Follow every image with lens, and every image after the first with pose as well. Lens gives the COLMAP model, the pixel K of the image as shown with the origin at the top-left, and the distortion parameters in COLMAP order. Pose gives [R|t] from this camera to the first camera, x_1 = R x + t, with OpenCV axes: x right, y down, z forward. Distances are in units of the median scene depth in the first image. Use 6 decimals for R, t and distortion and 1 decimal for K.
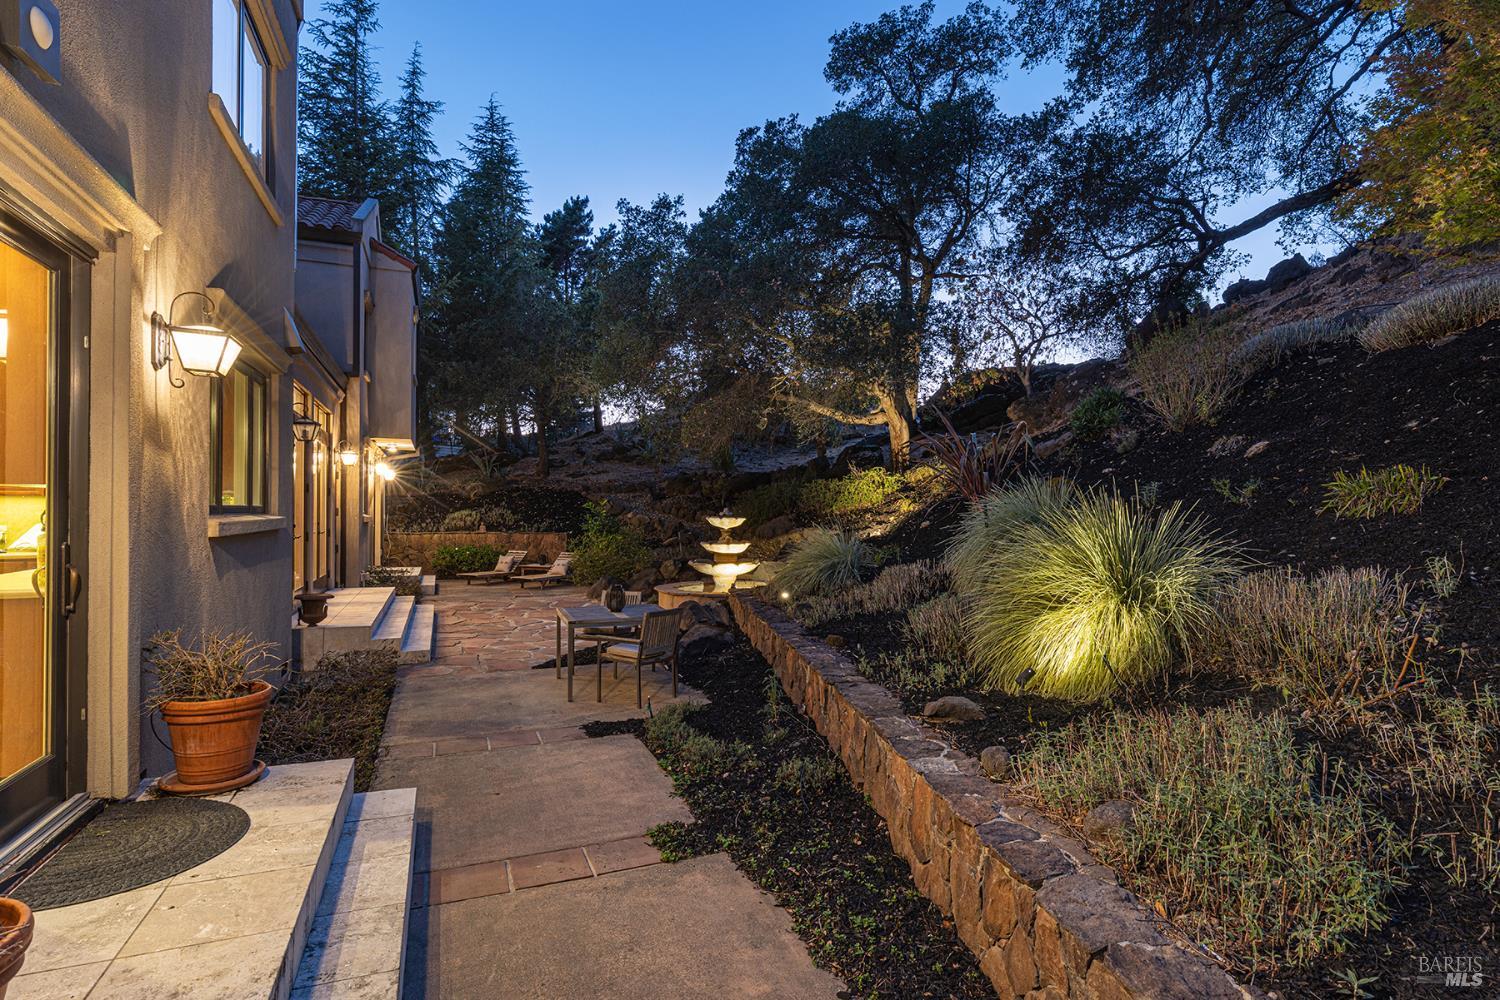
lens RADIAL K [[732.4, 0, 753.1], [0, 732.4, 507.2], [0, 0, 1]] dist [-0.001041, 0.000174]
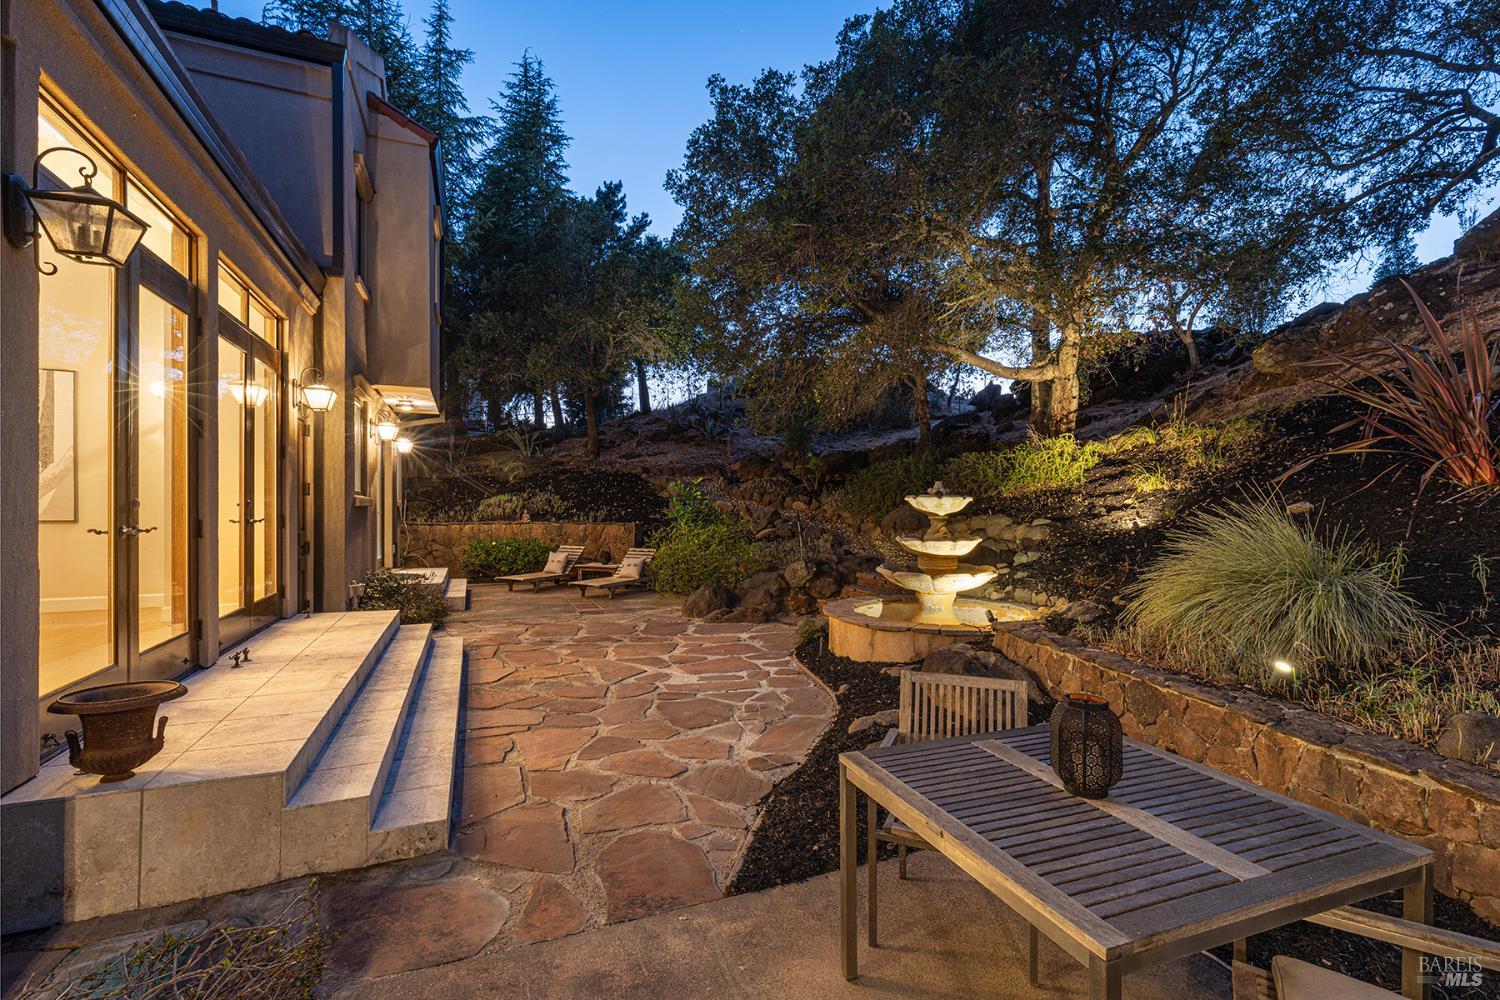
lens RADIAL K [[684.6, 0, 765.4], [0, 684.6, 505.1], [0, 0, 1]] dist [0.006371, 0.000364]
pose [[1.000000, -0.000577, 0.000087, -0.118050], [0.000576, 0.999970, 0.007770, 0.010627], [-0.000092, -0.007770, 0.999970, 0.275825]]
